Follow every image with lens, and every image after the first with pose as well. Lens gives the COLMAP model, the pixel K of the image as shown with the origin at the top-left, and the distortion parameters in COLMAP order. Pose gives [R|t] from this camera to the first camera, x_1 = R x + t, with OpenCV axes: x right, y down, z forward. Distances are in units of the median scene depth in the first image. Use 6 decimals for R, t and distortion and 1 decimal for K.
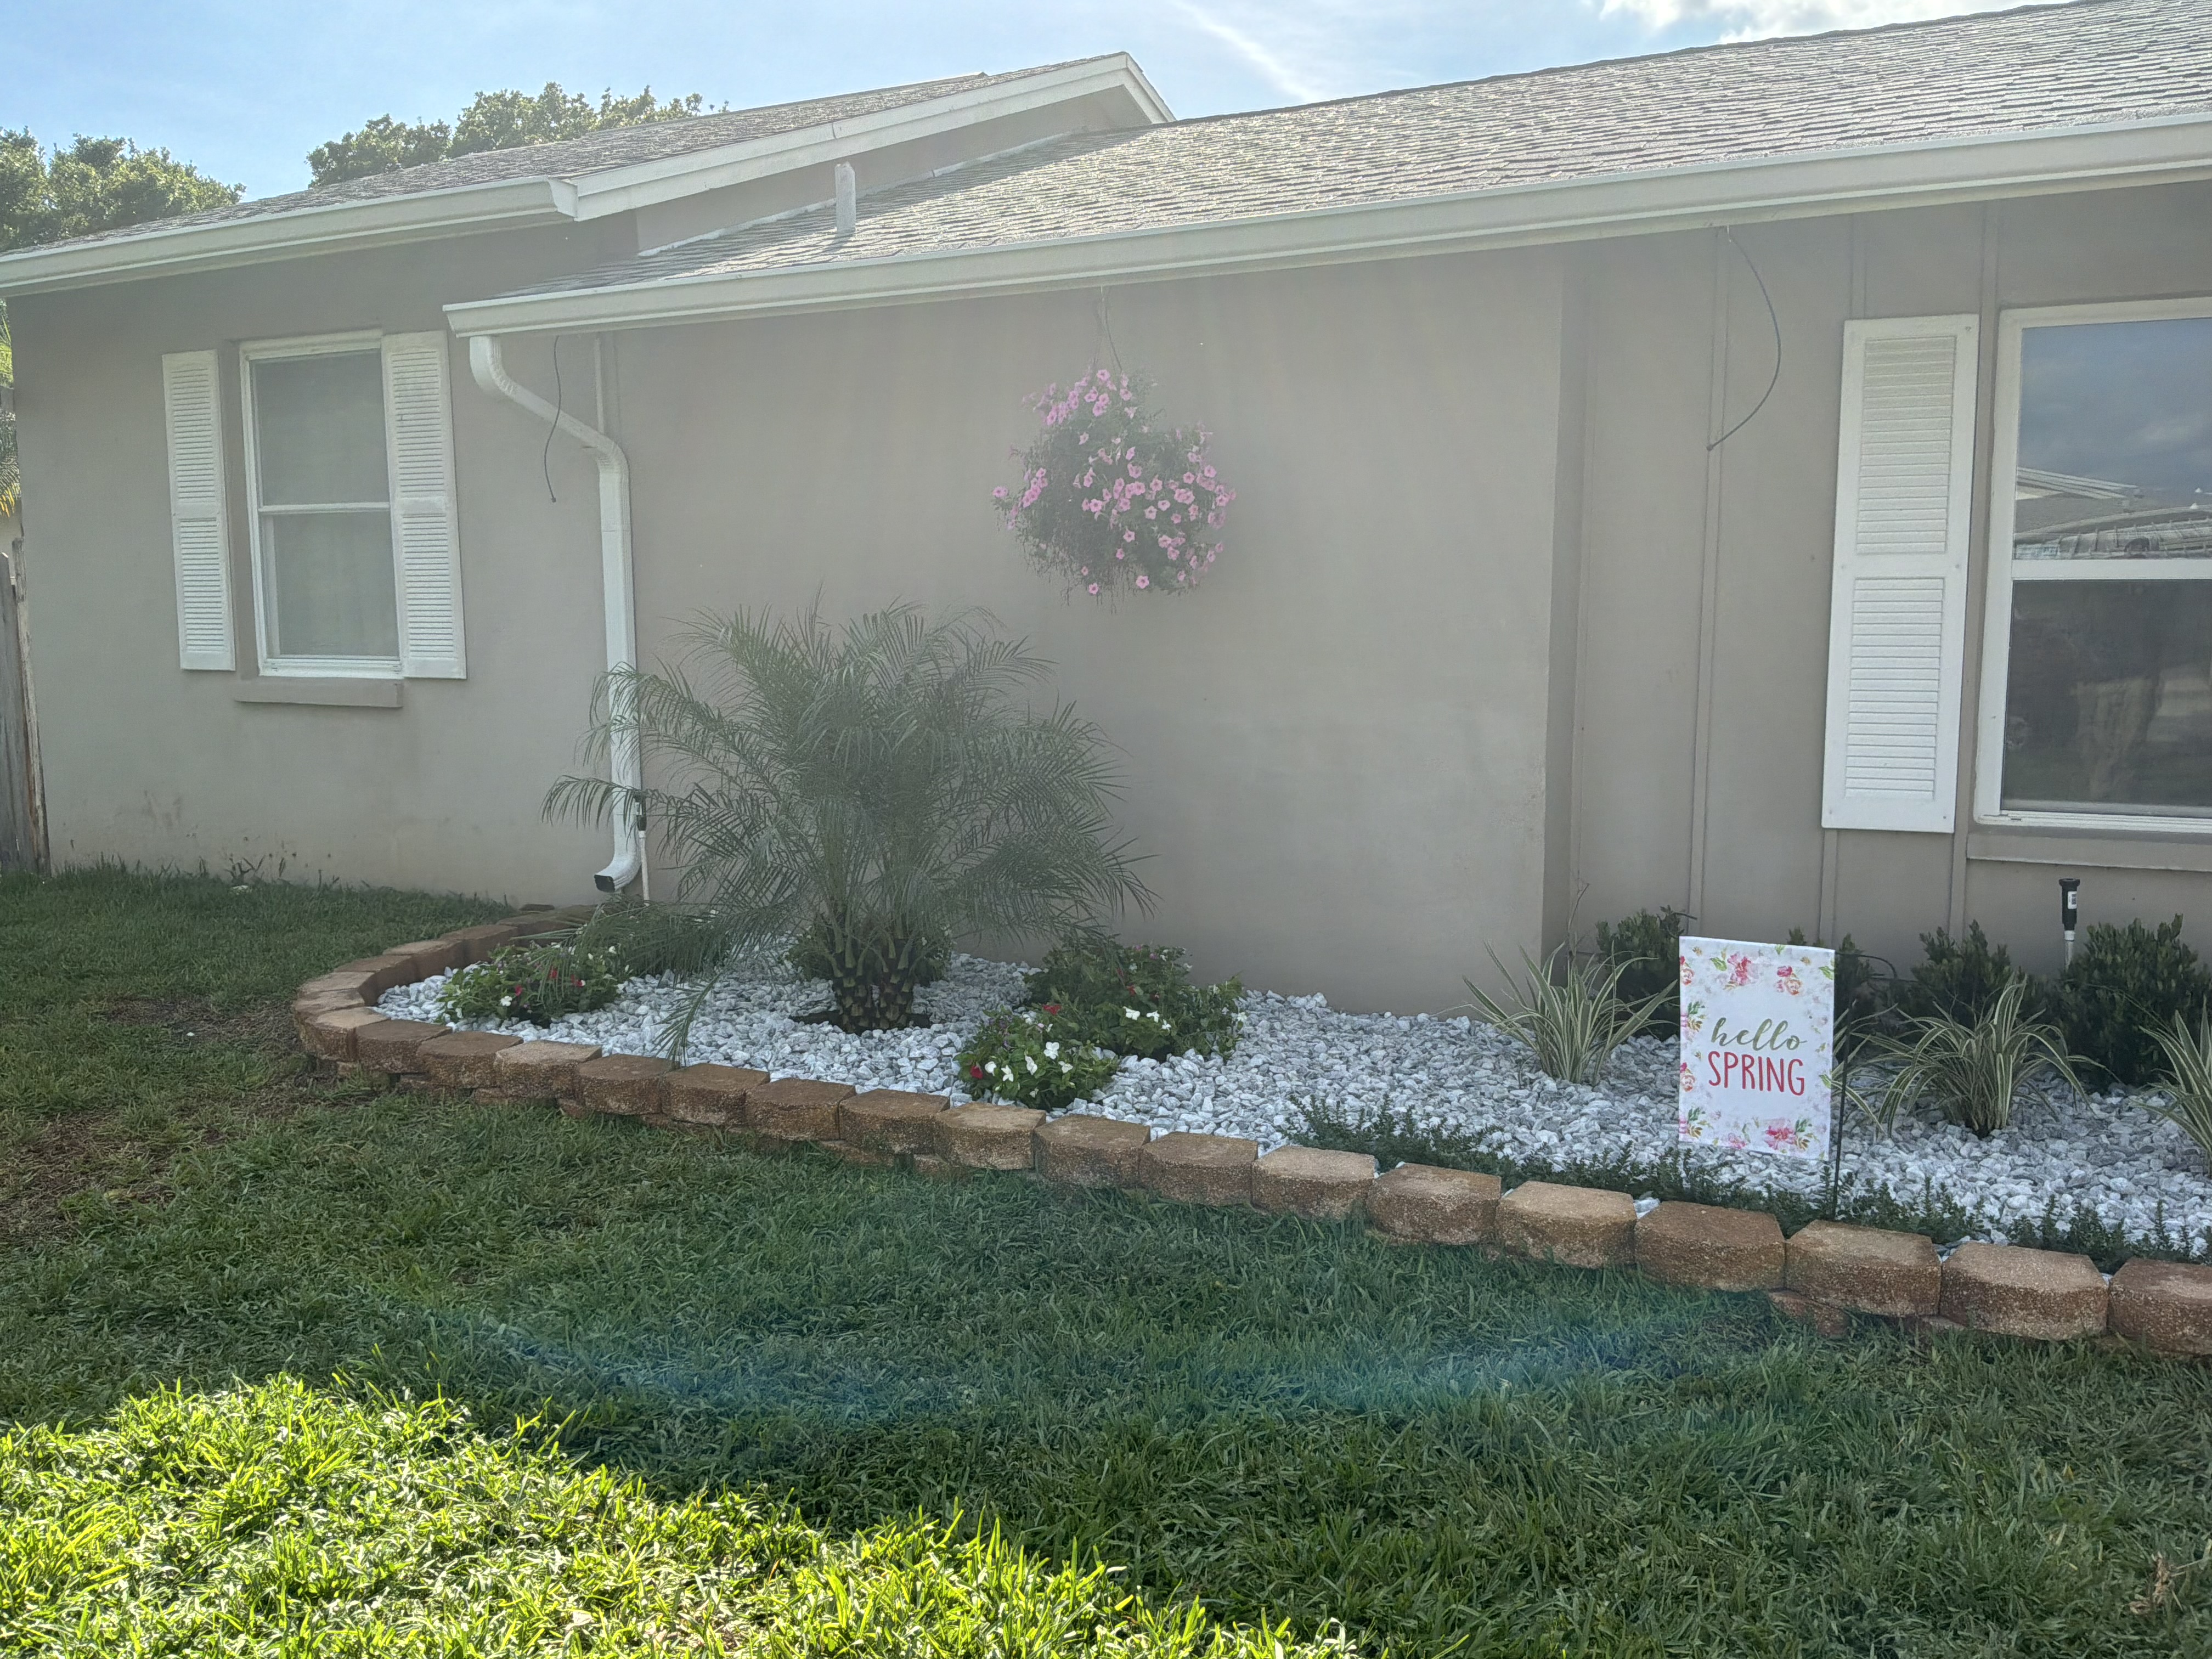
lens RADIAL K [[1889.7, 0, 1106.0], [0, 1889.7, 829.5], [0, 0, 1]] dist [0.110975, -0.248894]
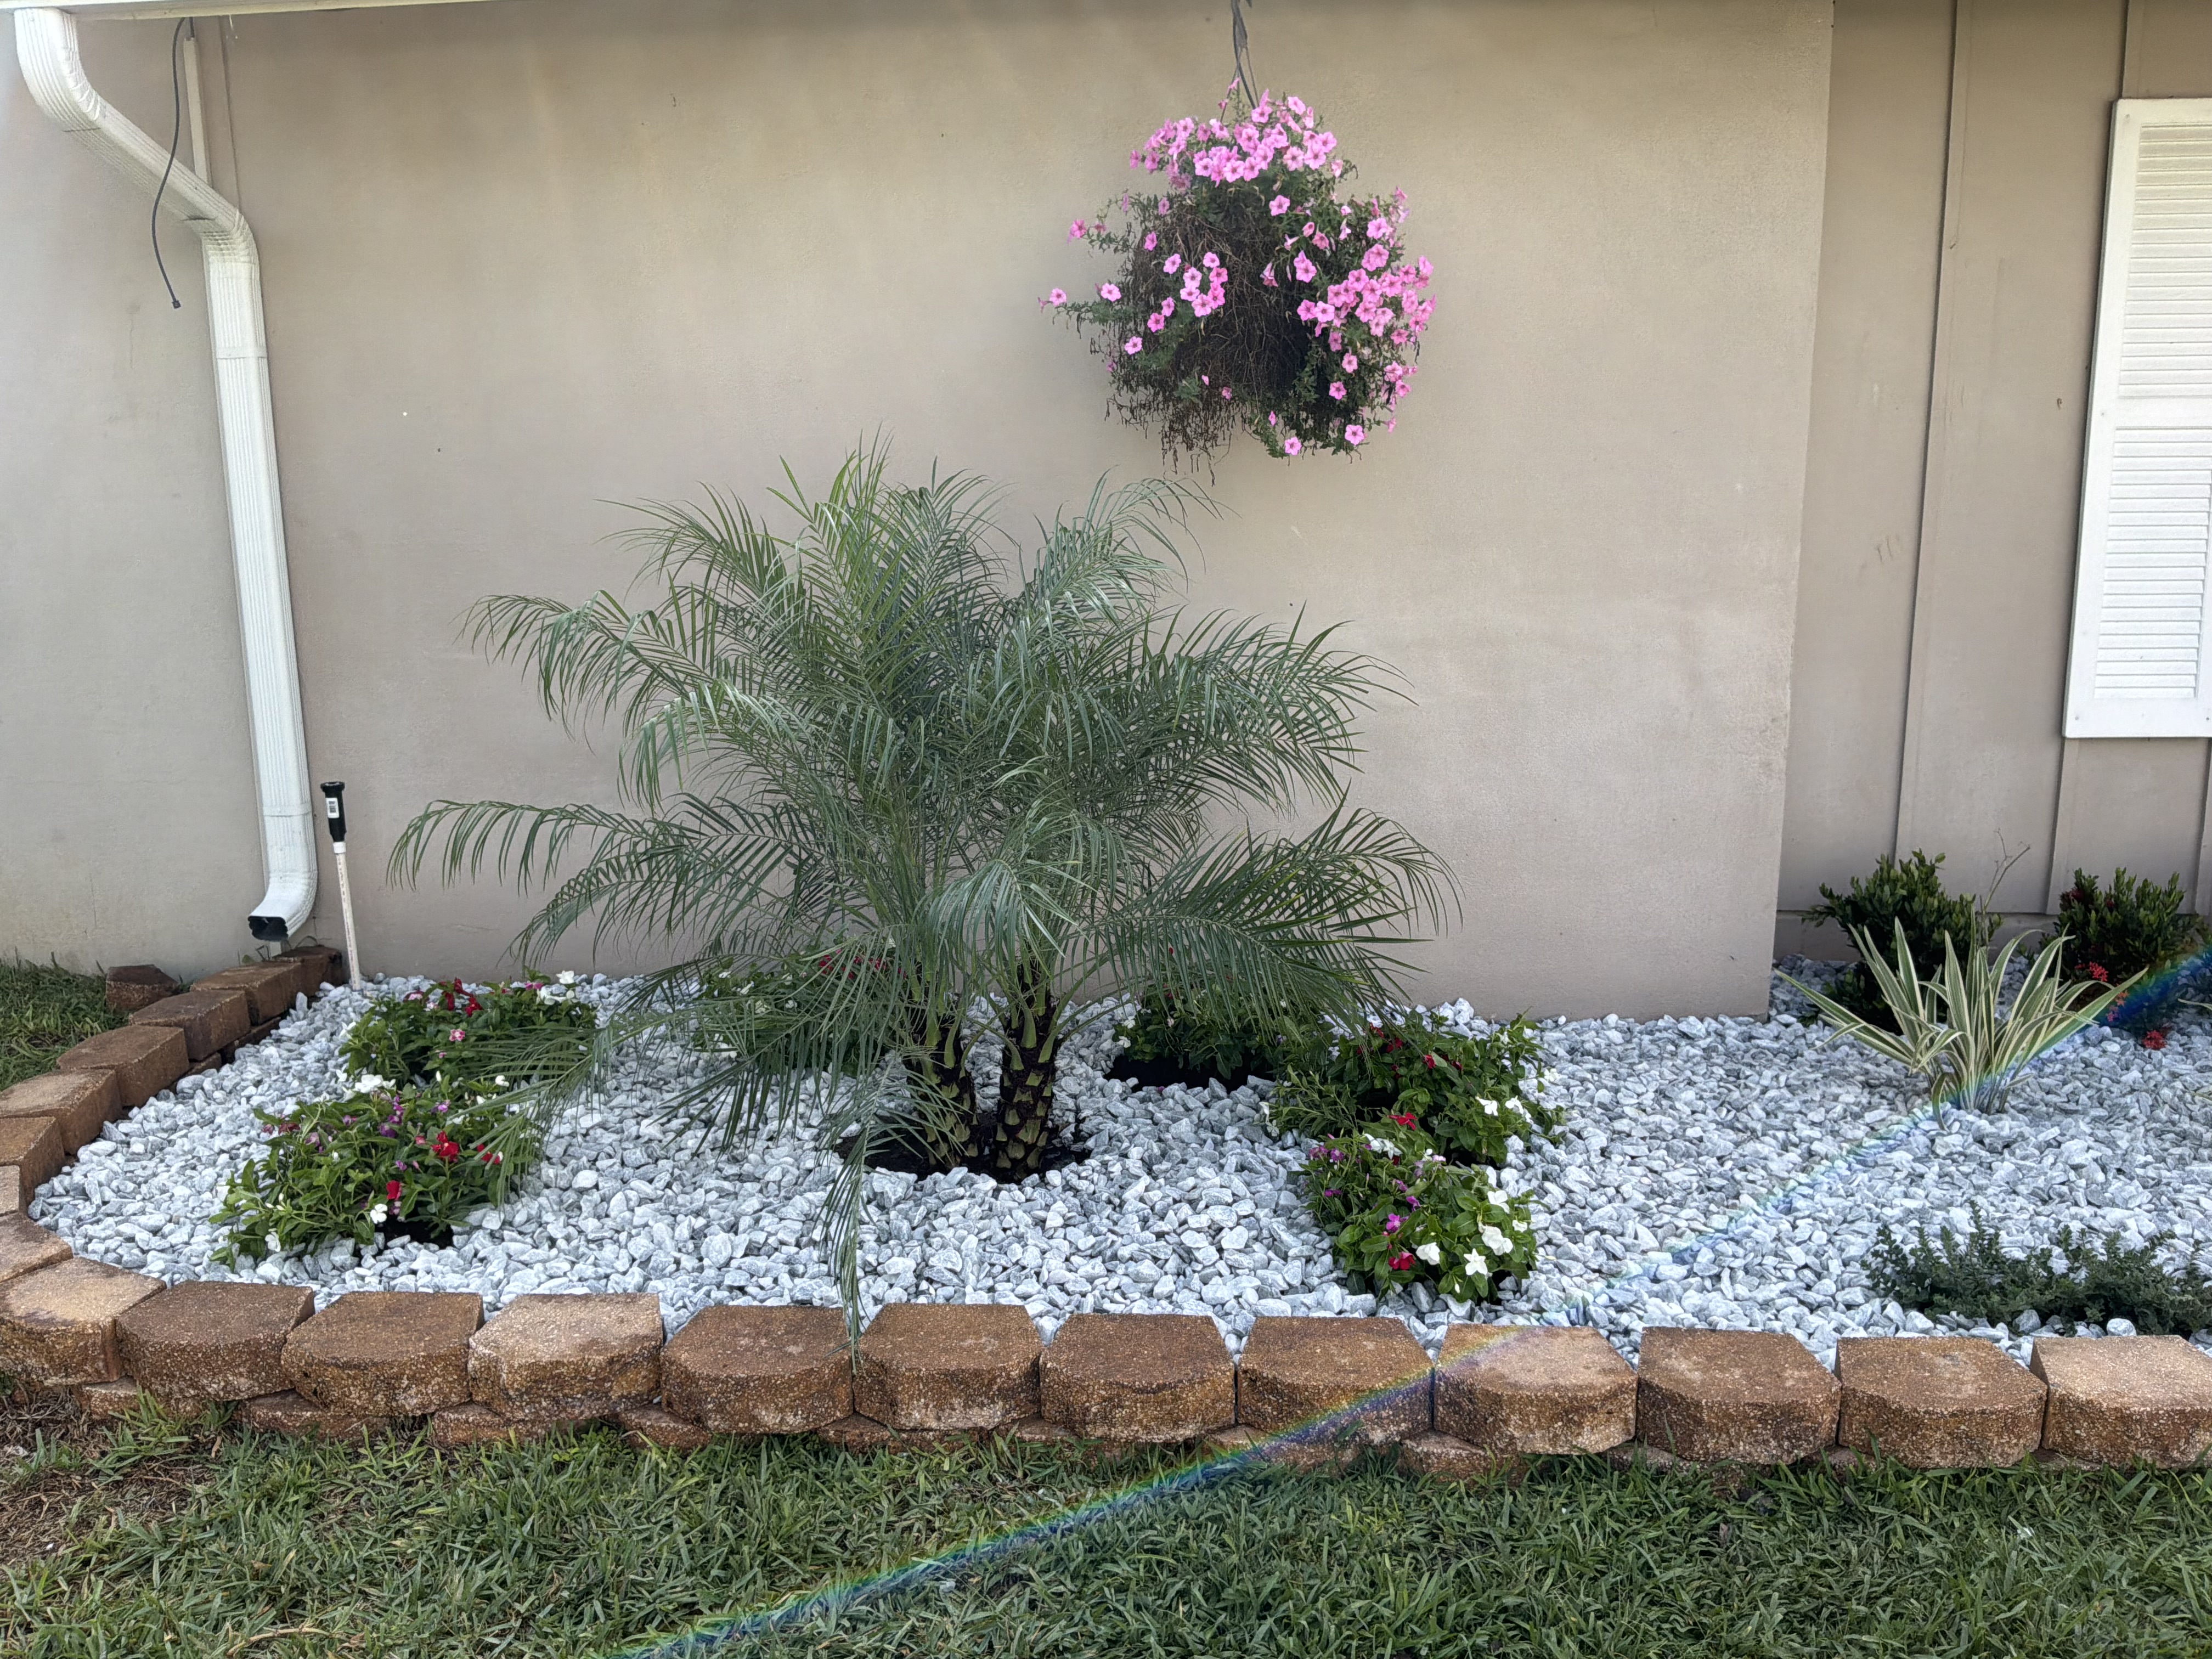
lens RADIAL K [[1889.7, 0, 1106.0], [0, 1889.7, 829.5], [0, 0, 1]] dist [0.110975, -0.248894]
pose [[0.924974, -0.082645, 0.370934, -0.318546], [0.055097, 0.994918, 0.084280, -0.055635], [-0.376014, -0.057520, 0.924827, 0.420297]]
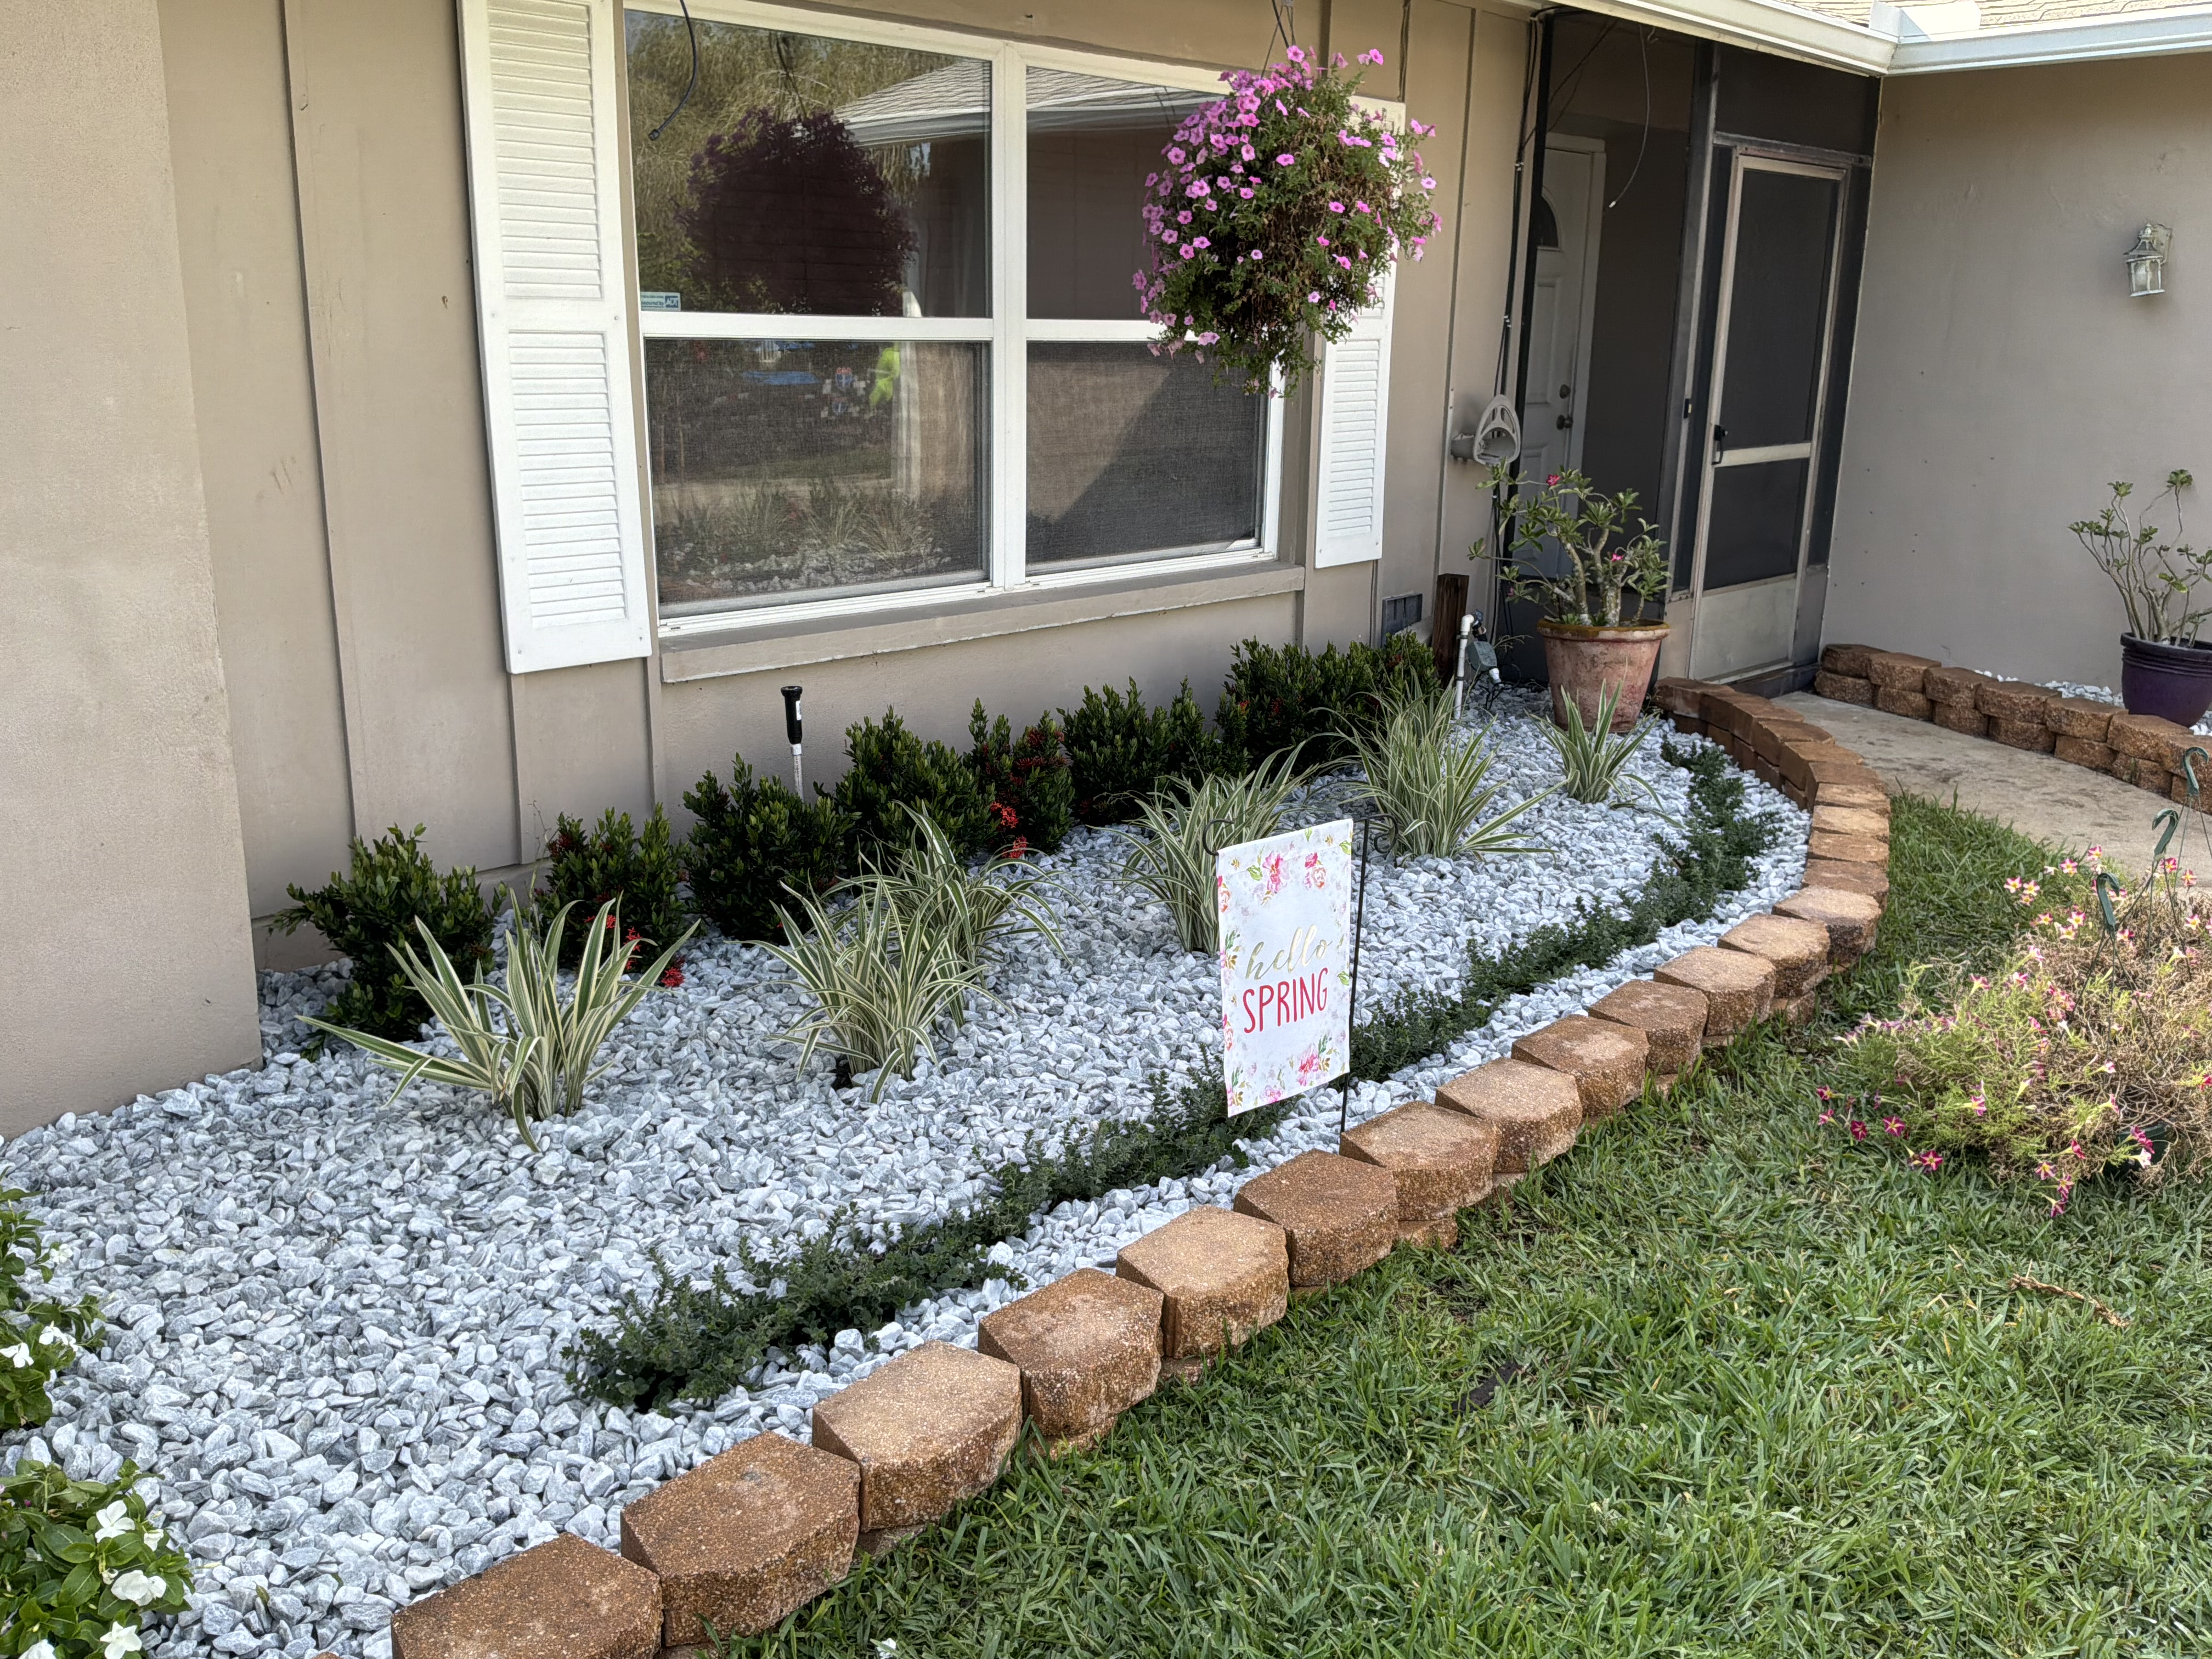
lens RADIAL K [[1859.6, 0, 1150.4], [0, 1859.6, 829.9], [0, 0, 1]] dist [0.082059, -0.207809]
pose [[0.268873, -0.239216, 0.932997, -0.264269], [0.104244, 0.970205, 0.218715, -0.079100], [-0.957518, 0.038453, 0.285799, 0.582073]]
